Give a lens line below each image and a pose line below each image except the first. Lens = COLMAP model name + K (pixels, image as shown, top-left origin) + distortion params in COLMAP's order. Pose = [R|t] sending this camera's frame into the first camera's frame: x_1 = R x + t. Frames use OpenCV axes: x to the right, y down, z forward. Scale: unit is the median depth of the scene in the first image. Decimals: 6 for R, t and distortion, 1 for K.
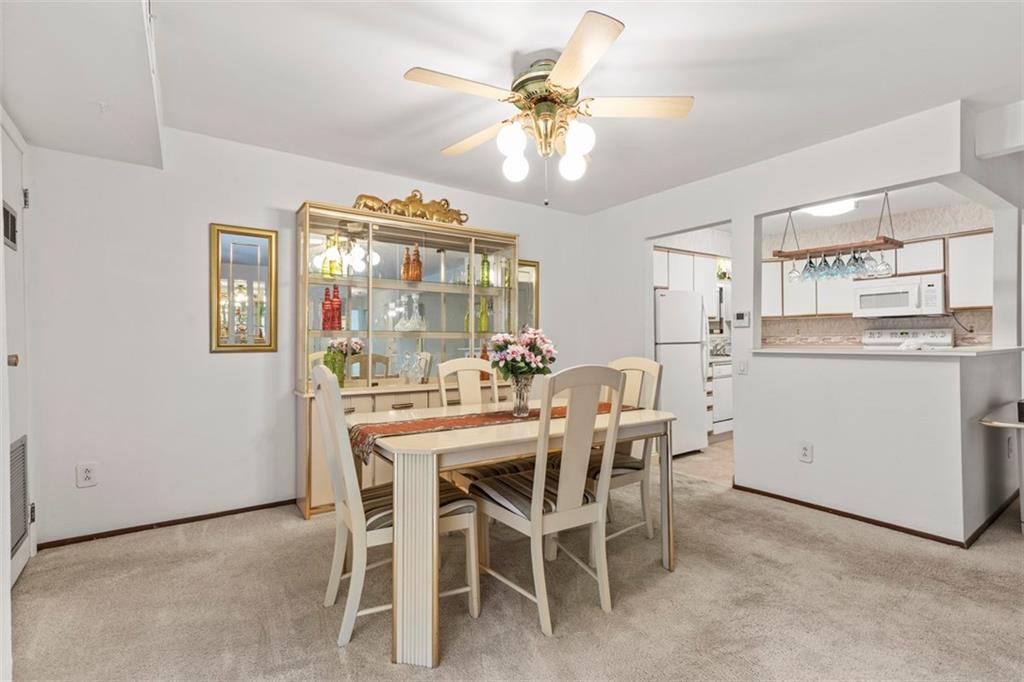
lens RADIAL K [[469.0, 0, 518.4], [0, 469.0, 339.6], [0, 0, 1]] dist [0.013901, -0.002523]
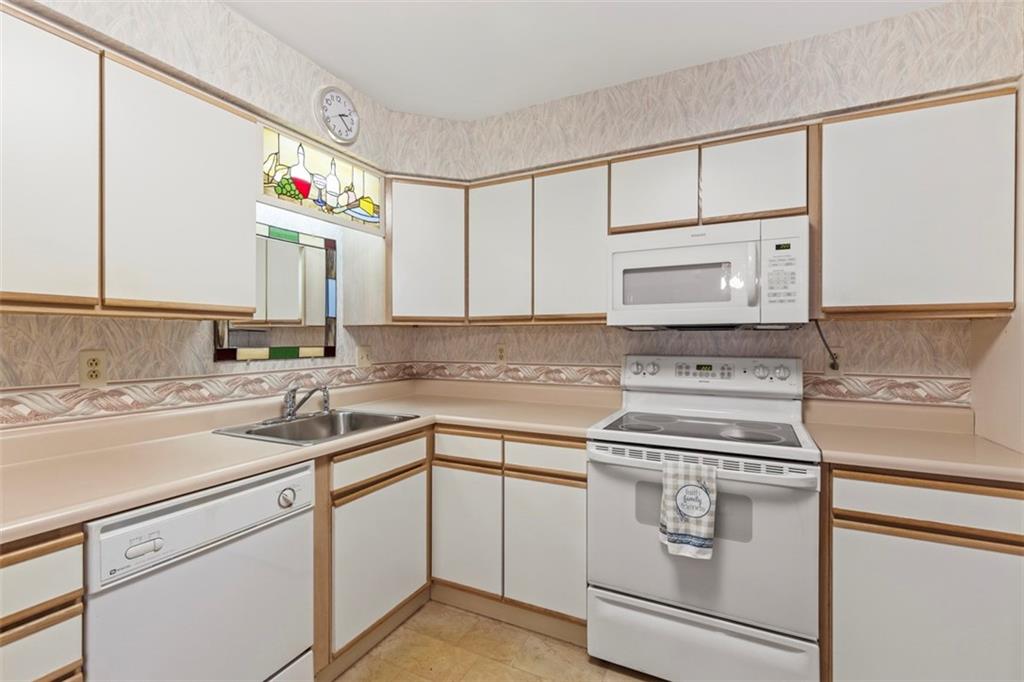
lens RADIAL K [[469.0, 0, 518.1], [0, 469.0, 339.4], [0, 0, 1]] dist [0.013901, -0.002523]
pose [[0.879114, 0.016581, 0.476323, 0.491841], [-0.013530, 0.999860, -0.009834, -0.032996], [-0.476420, 0.002201, 0.879215, 0.744683]]
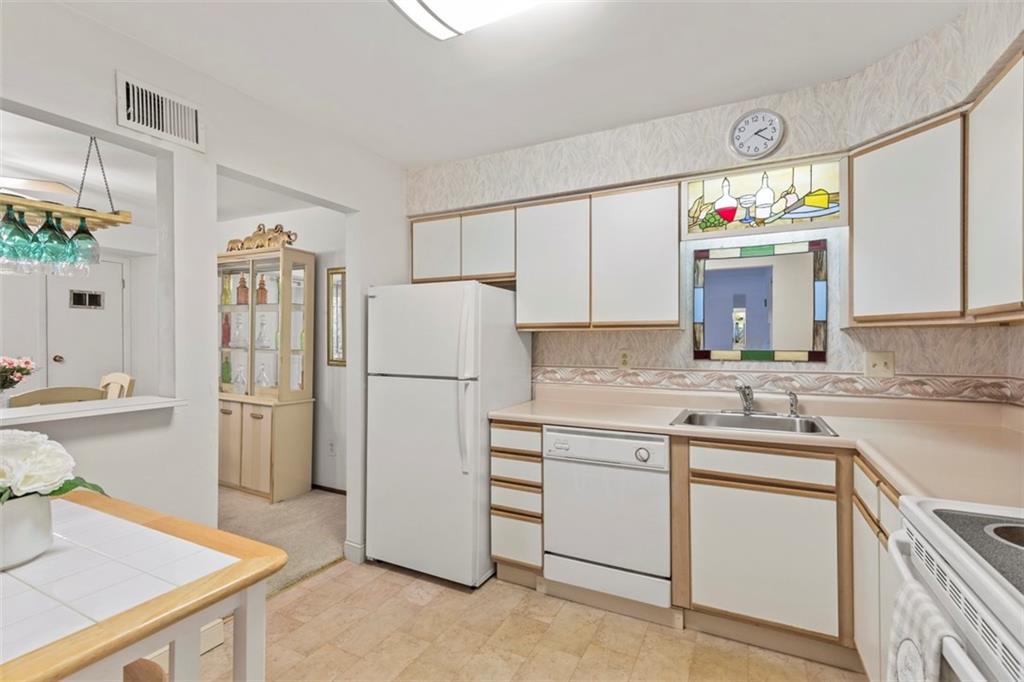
lens RADIAL K [[469.0, 0, 515.4], [0, 469.0, 342.1], [0, 0, 1]] dist [0.013901, -0.002523]
pose [[0.464424, 0.016856, -0.885453, 0.841089], [-0.012894, 0.999842, 0.012271, -0.039058], [0.885519, 0.005718, 0.464568, 0.779607]]
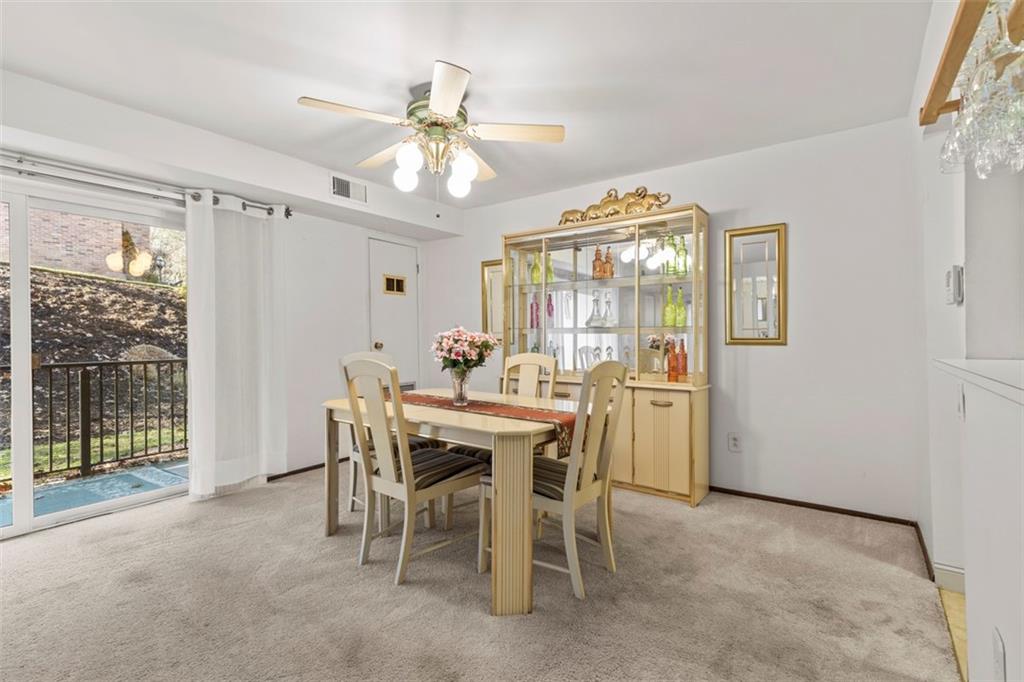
lens RADIAL K [[469.0, 0, 517.2], [0, 469.0, 333.5], [0, 0, 1]] dist [0.013901, -0.002523]
pose [[0.333006, -0.004208, -0.942915, 0.521076], [0.006515, 0.999976, -0.002162, -0.001539], [0.942902, -0.005424, 0.333025, 0.353742]]
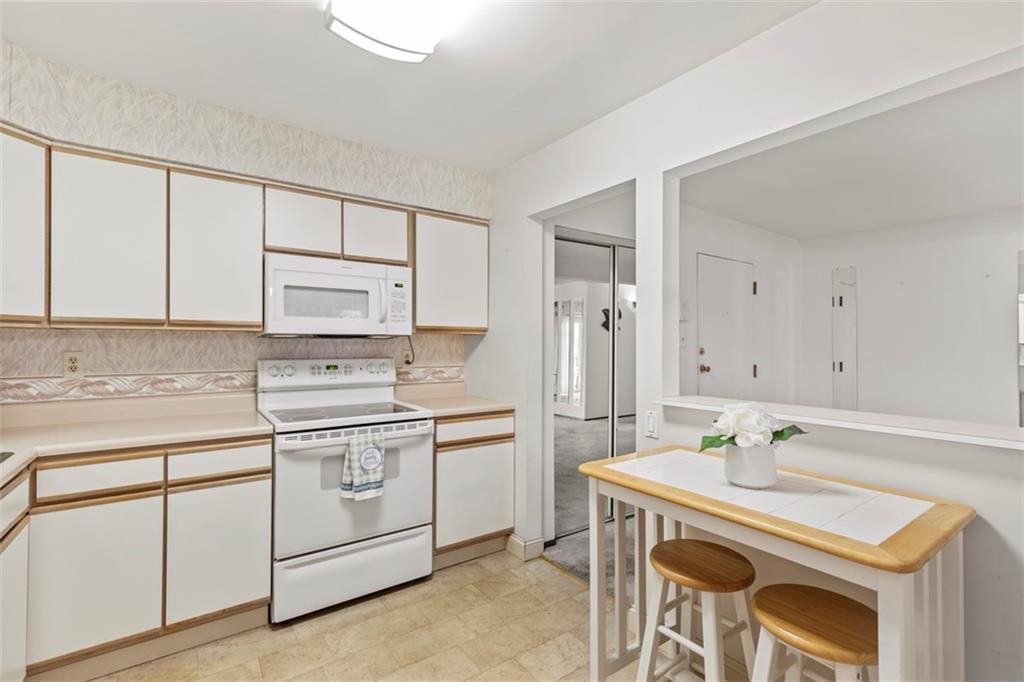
lens RADIAL K [[469.0, 0, 517.5], [0, 469.0, 342.7], [0, 0, 1]] dist [0.013901, -0.002523]
pose [[-0.027257, 0.022388, 0.999378, 0.282731], [0.004653, 0.999741, -0.022269, -0.029555], [-0.999618, 0.004043, -0.027354, 0.842021]]
